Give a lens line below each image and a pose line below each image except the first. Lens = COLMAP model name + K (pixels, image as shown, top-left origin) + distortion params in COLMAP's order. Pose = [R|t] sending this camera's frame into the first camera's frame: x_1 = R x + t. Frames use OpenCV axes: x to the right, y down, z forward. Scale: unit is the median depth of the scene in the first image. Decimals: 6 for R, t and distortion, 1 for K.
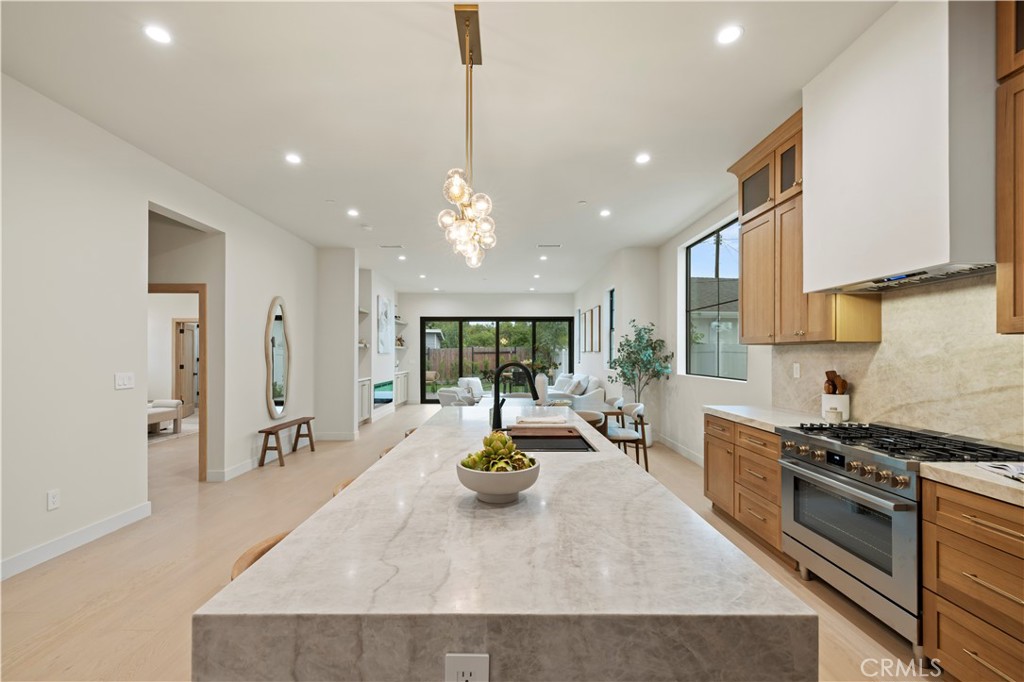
lens RADIAL K [[437.2, 0, 504.0], [0, 437.2, 353.5], [0, 0, 1]] dist [0.002735, 0.001070]
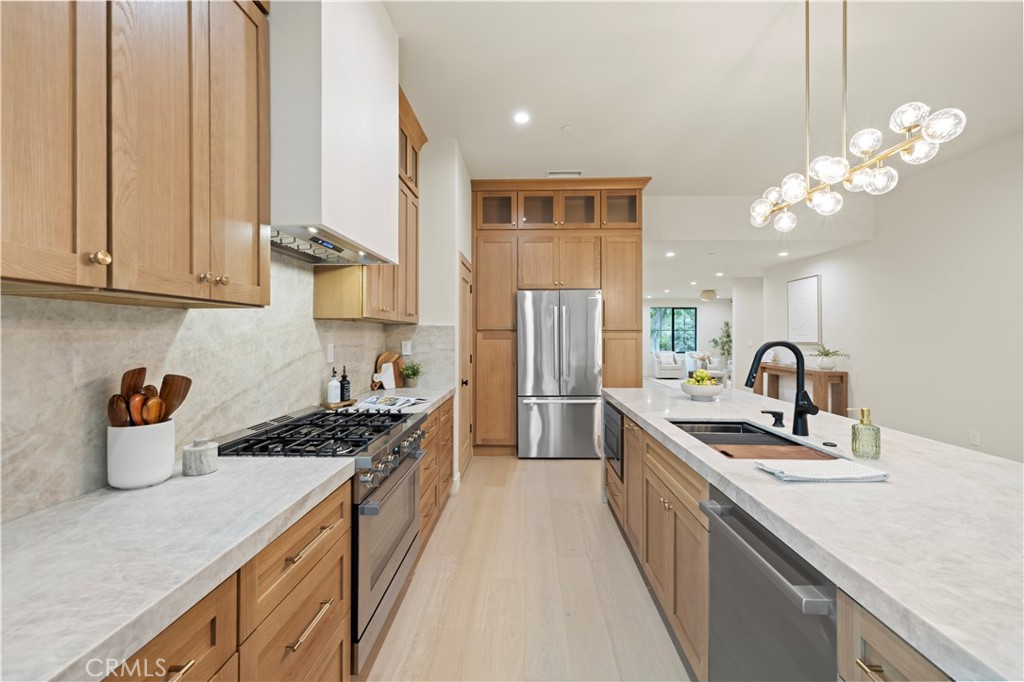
lens RADIAL K [[437.2, 0, 516.1], [0, 437.2, 335.0], [0, 0, 1]] dist [0.002735, 0.001070]
pose [[-0.999811, 0.000191, 0.019449, 0.334422], [0.000162, 0.999999, -0.001489, 0.006765], [-0.019450, -0.001485, -0.999810, 1.258275]]
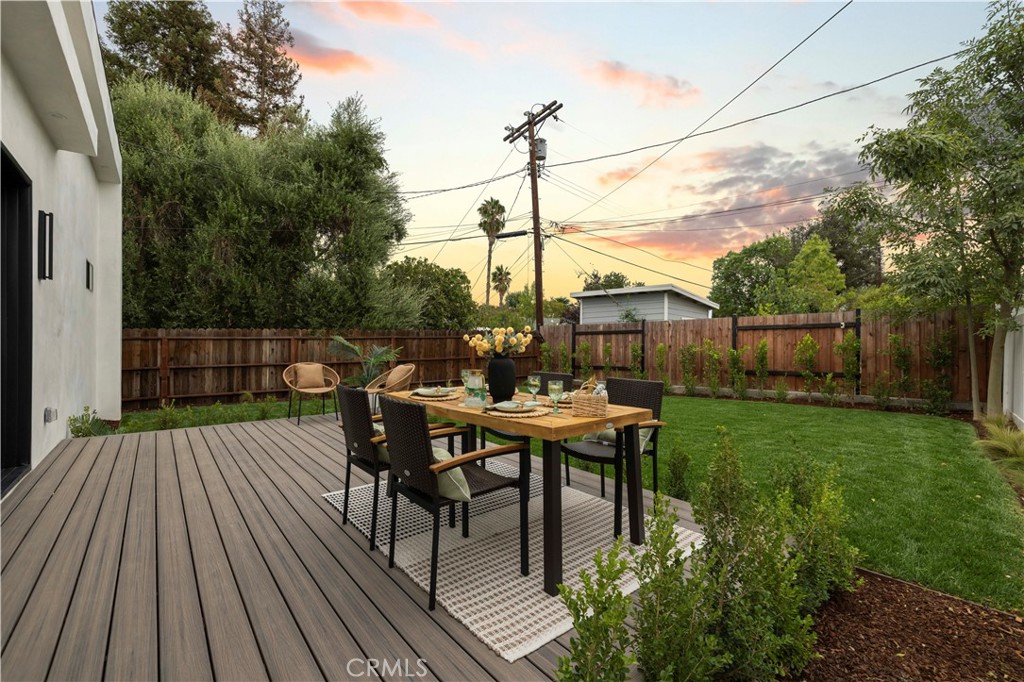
lens RADIAL K [[427.5, 0, 516.8], [0, 427.5, 341.7], [0, 0, 1]] dist [0.003284, 0.000142]
pose [[0.646945, 0.004971, -0.762521, 0.848829], [-0.009007, 0.999959, -0.001123, 0.102730], [0.762484, 0.007595, 0.646963, 3.821627]]
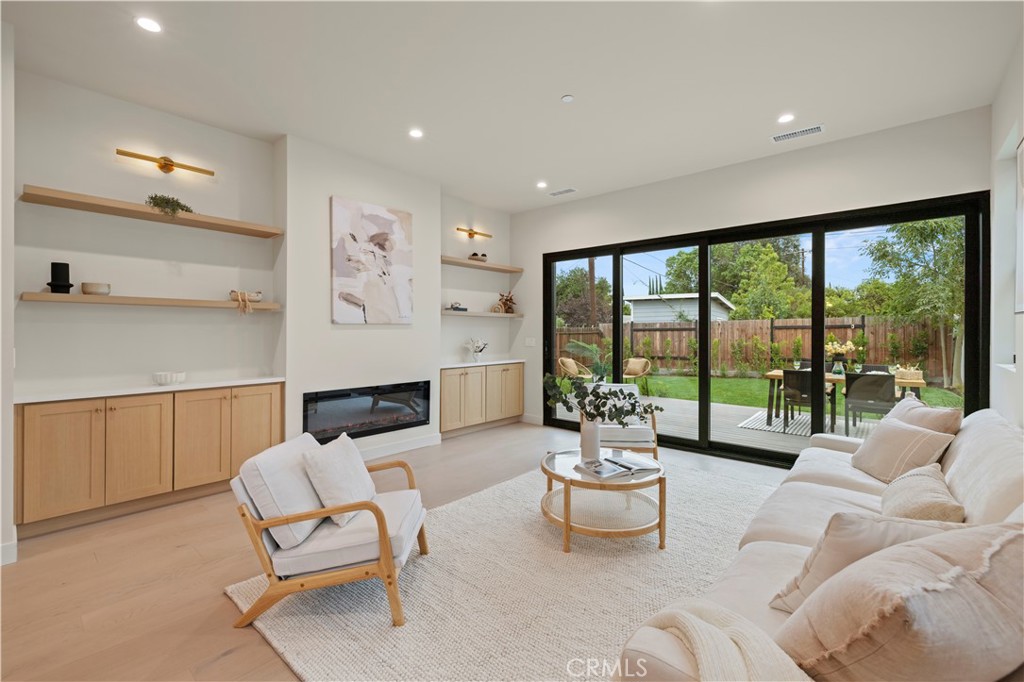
lens RADIAL K [[437.2, 0, 510.2], [0, 437.2, 327.4], [0, 0, 1]] dist [0.002735, 0.001070]
pose [[0.753054, -0.001575, -0.657957, 0.396410], [-0.001952, 0.999987, -0.004627, 0.011755], [0.657956, 0.004769, 0.753041, 2.071055]]
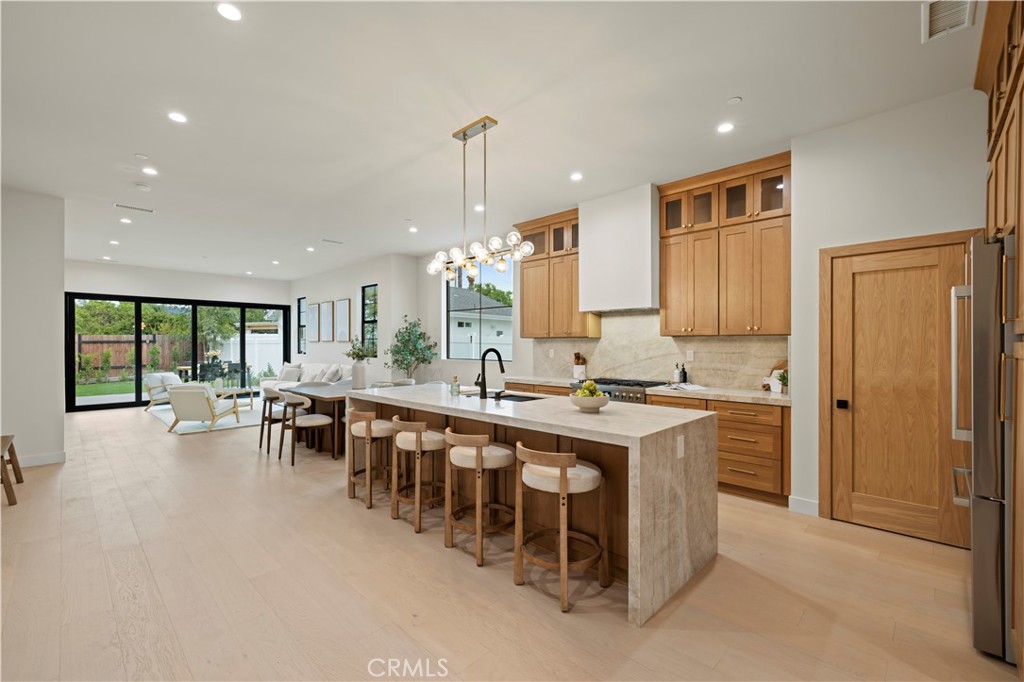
lens RADIAL K [[437.2, 0, 503.7], [0, 437.2, 344.8], [0, 0, 1]] dist [0.002735, 0.001070]
pose [[0.697583, -0.001820, 0.716501, -0.718428], [-0.000732, 0.999994, 0.003254, -0.000003], [-0.716503, -0.002794, 0.697578, -0.067961]]
